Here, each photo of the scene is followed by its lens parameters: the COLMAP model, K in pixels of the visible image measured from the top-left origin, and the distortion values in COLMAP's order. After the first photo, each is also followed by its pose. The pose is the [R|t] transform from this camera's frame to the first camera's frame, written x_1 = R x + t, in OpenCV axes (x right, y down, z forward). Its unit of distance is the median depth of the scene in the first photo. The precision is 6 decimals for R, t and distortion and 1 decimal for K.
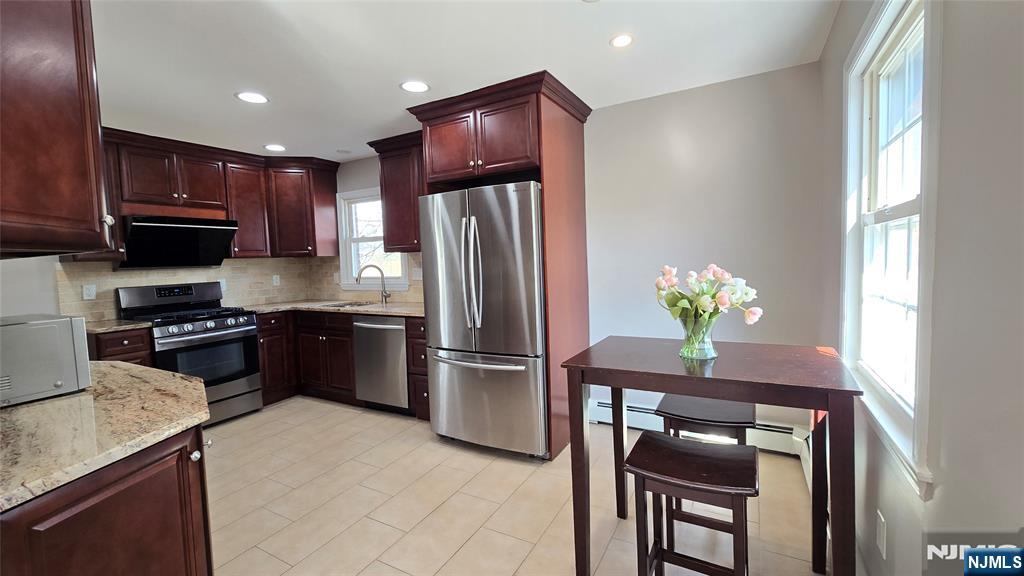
lens RADIAL K [[417.0, 0, 515.7], [0, 417.0, 283.5], [0, 0, 1]] dist [-0.003624, -0.000282]
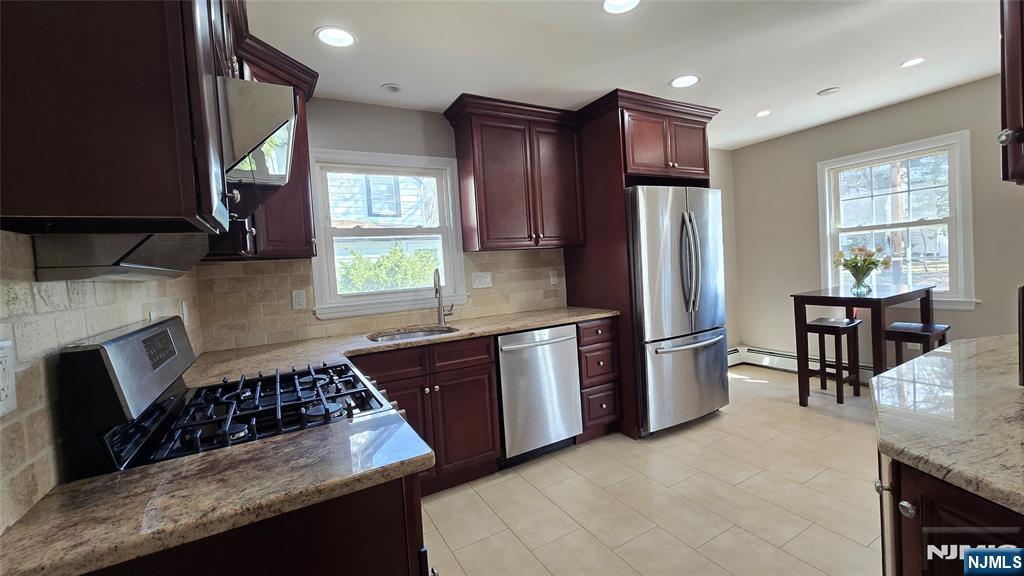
lens RADIAL K [[417.0, 0, 515.7], [0, 417.0, 283.5], [0, 0, 1]] dist [-0.003624, -0.000282]
pose [[0.514444, -0.034363, 0.856835, -1.002708], [0.097349, 0.995078, -0.018541, 0.004706], [-0.851980, 0.092950, 0.515257, 0.638446]]
